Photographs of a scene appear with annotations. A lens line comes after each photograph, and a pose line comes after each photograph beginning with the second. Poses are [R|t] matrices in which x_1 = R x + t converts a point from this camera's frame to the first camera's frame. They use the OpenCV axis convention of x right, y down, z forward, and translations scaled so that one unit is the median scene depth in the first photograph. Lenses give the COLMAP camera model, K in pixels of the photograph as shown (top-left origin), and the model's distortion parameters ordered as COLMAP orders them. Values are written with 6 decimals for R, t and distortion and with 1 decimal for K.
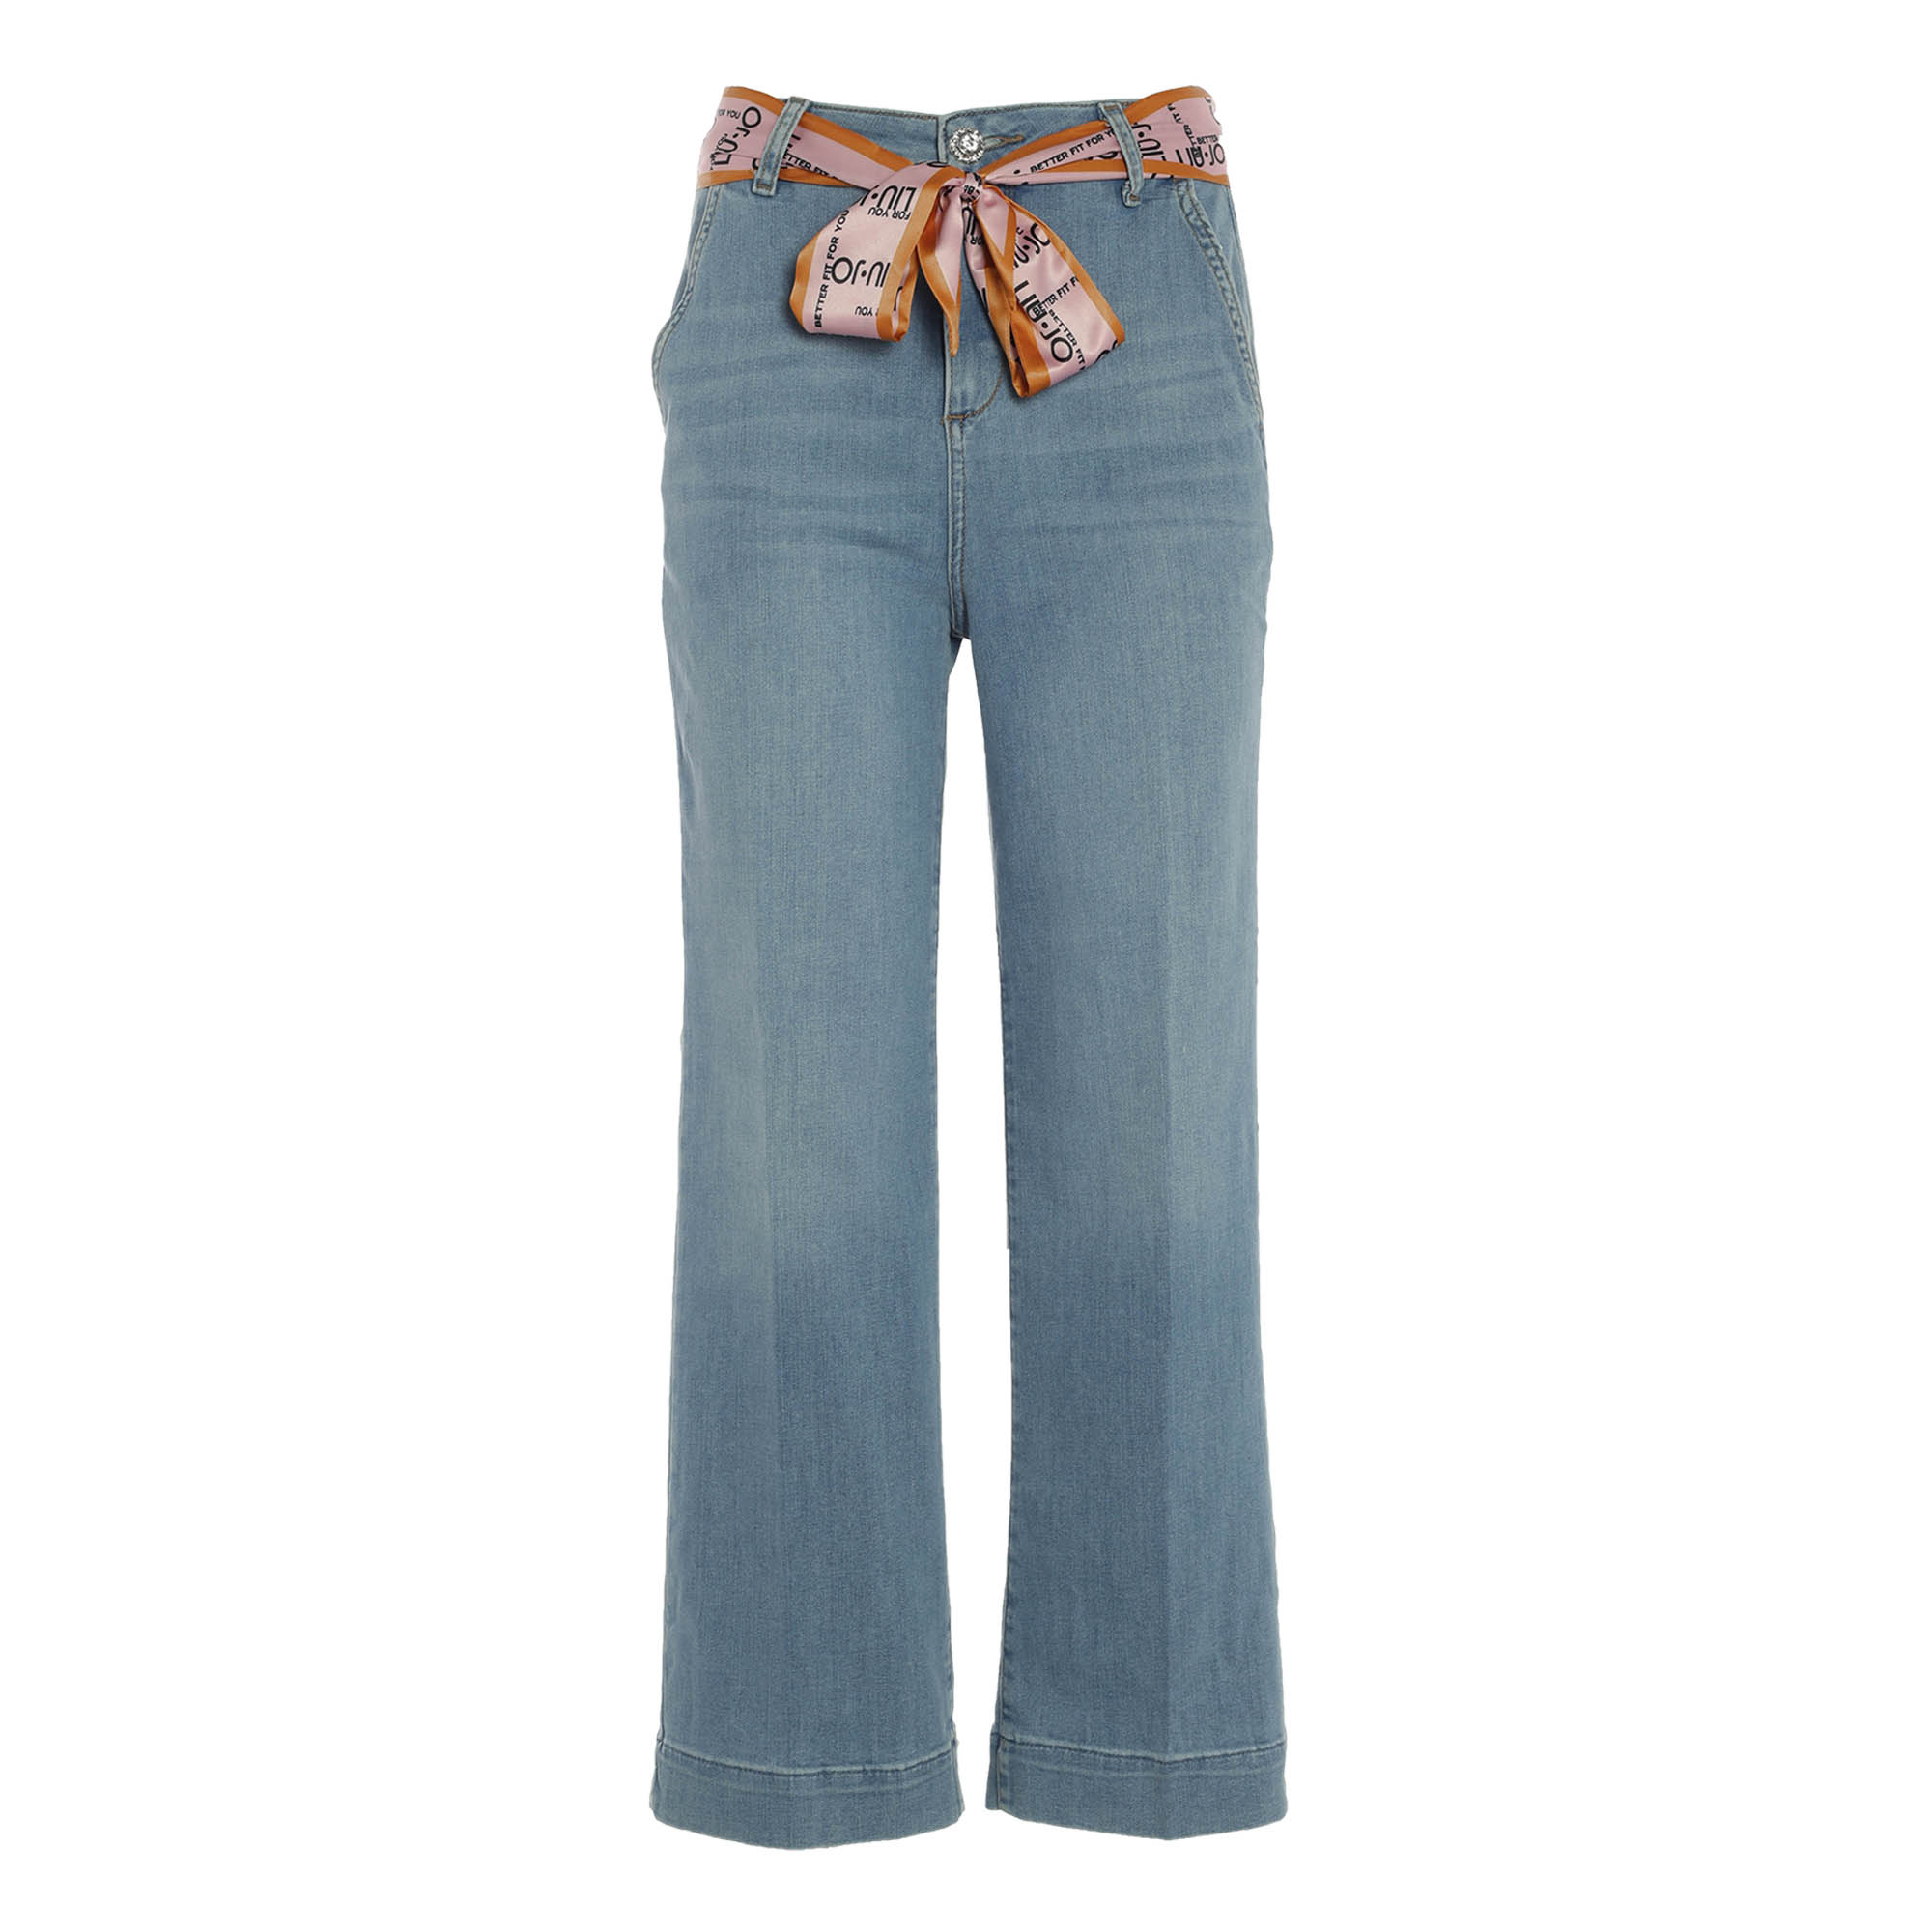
lens RADIAL K [[4924.4, 0, 965.4], [0, 4924.4, 704.3], [0, 0, 1]] dist [-0.010568, -0.891693]
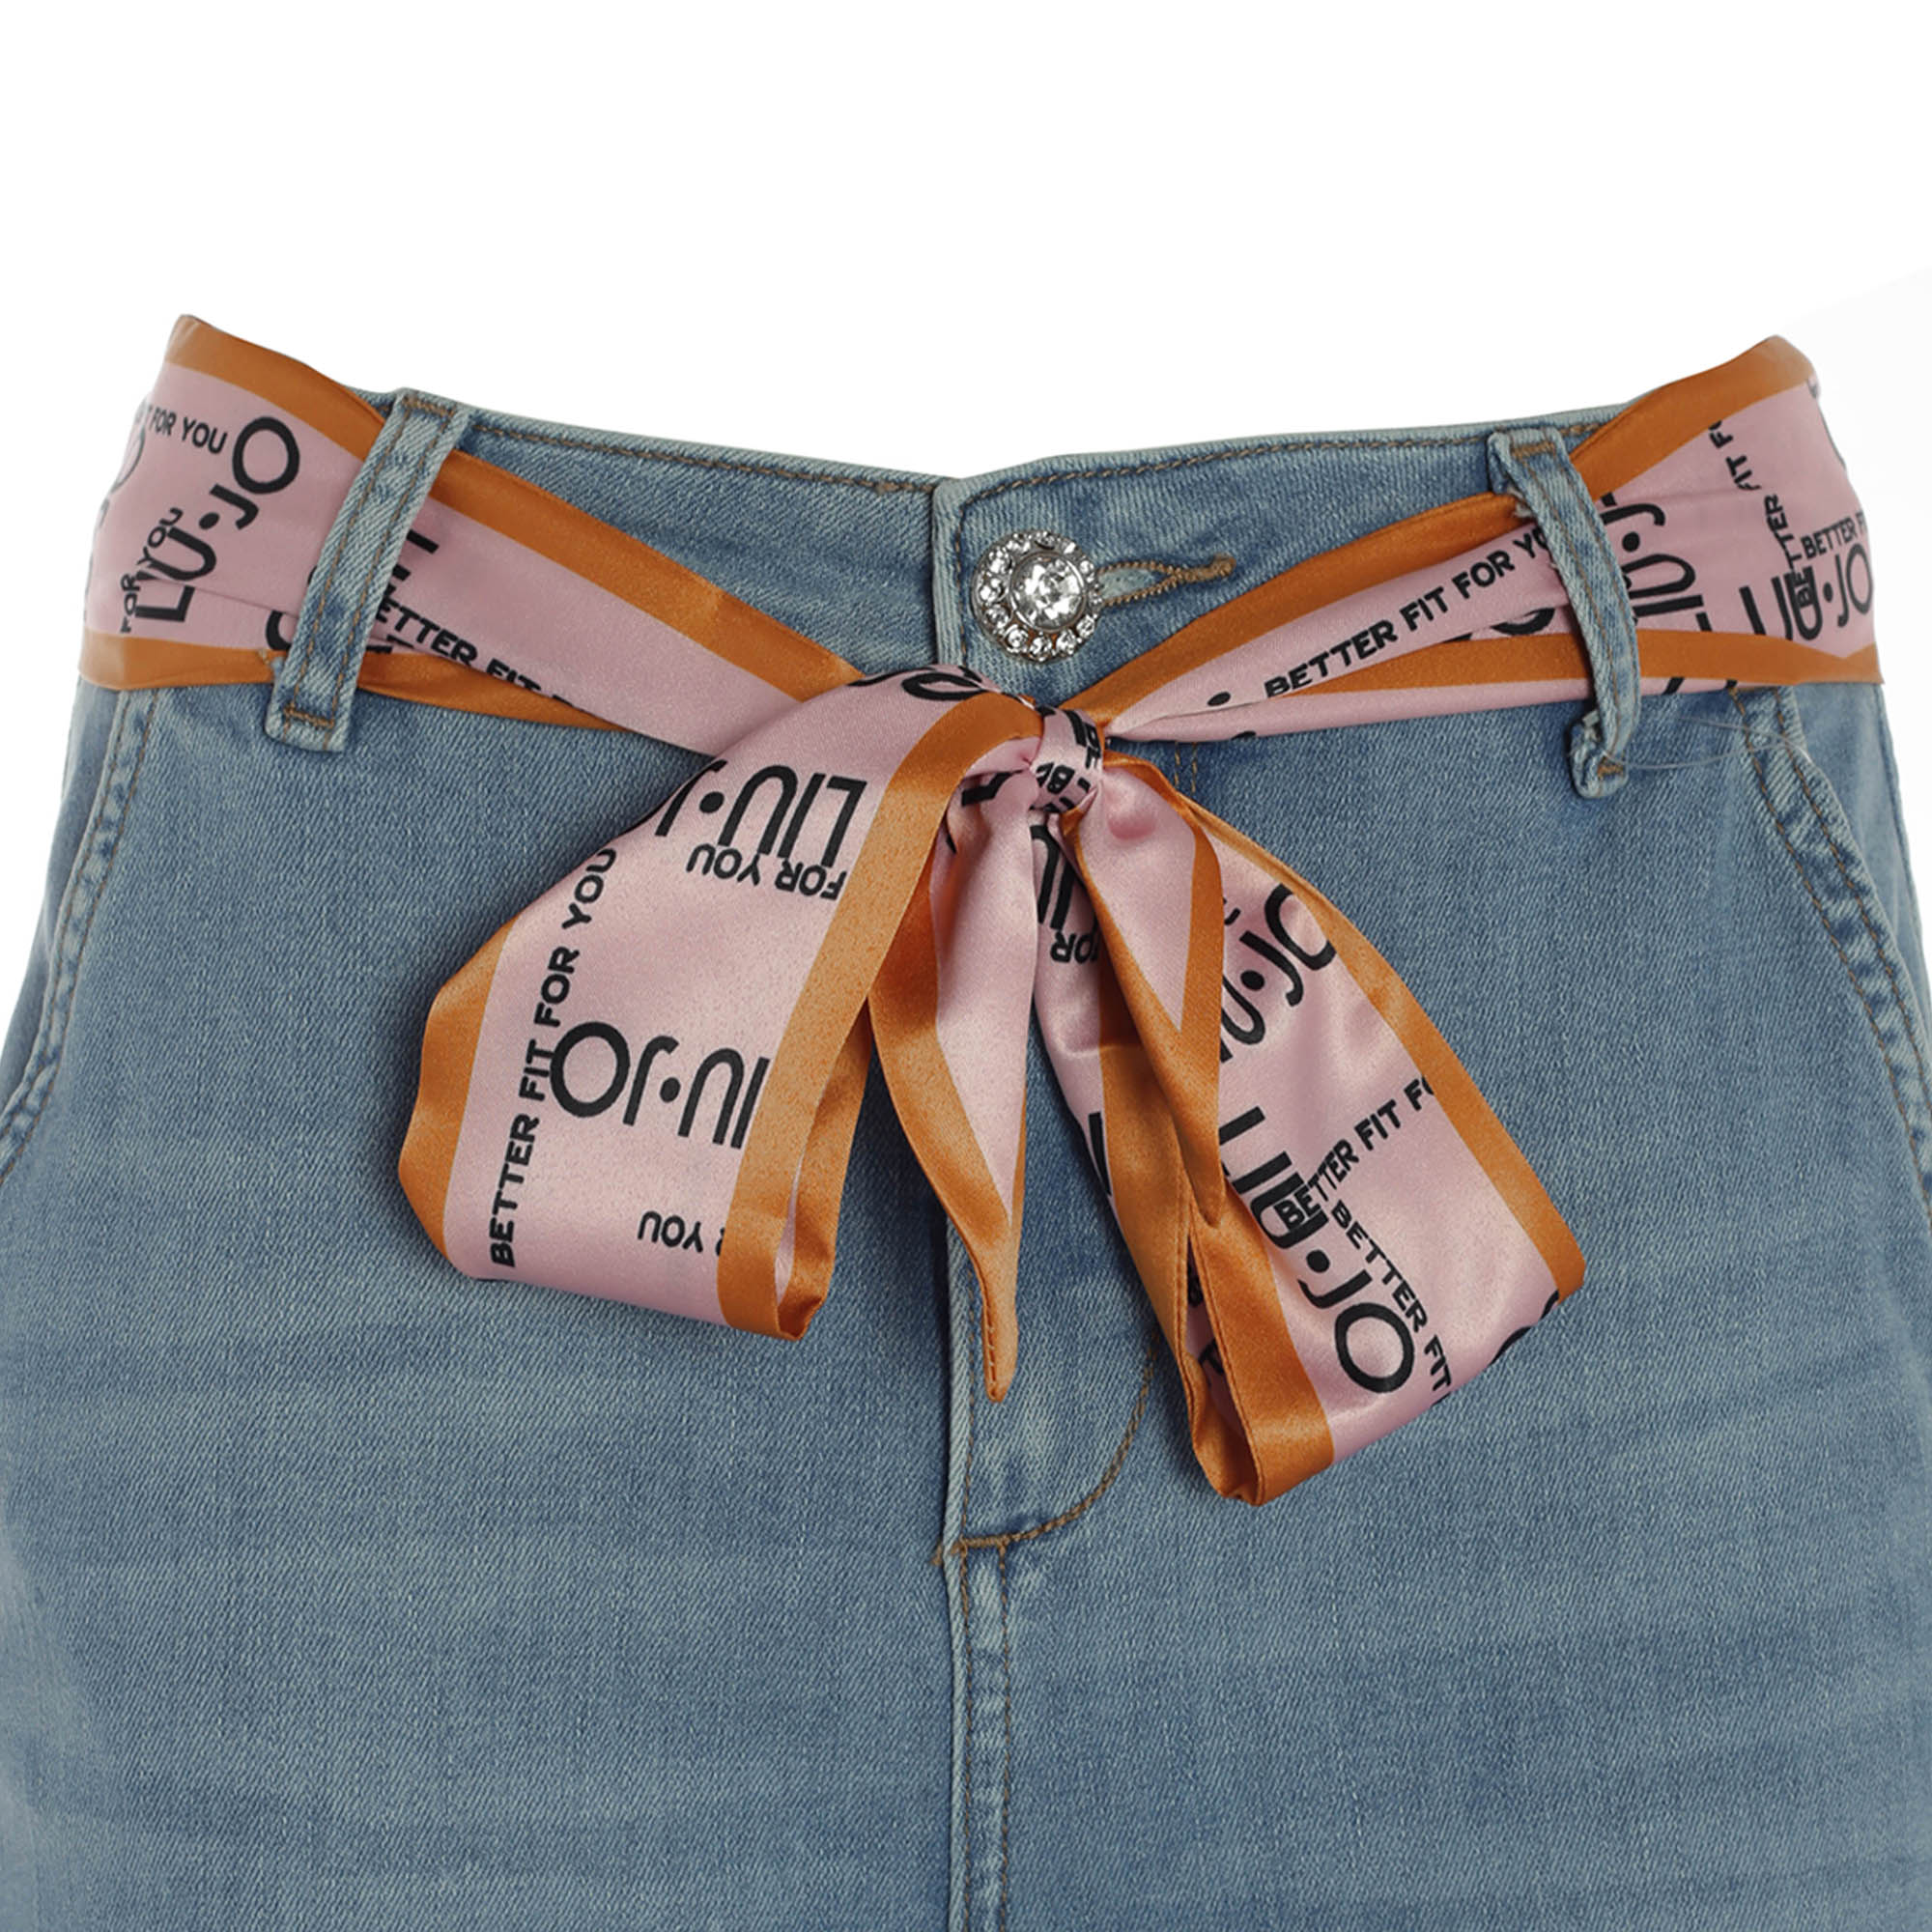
lens RADIAL K [[4924.4, 0, 965.4], [0, 4924.4, 704.3], [0, 0, 1]] dist [-0.010568, -0.891693]
pose [[0.997105, 0.004846, 0.075886, -0.024873], [-0.010699, 0.996980, 0.076913, -0.128532], [-0.075284, -0.077502, 0.994146, 0.720399]]
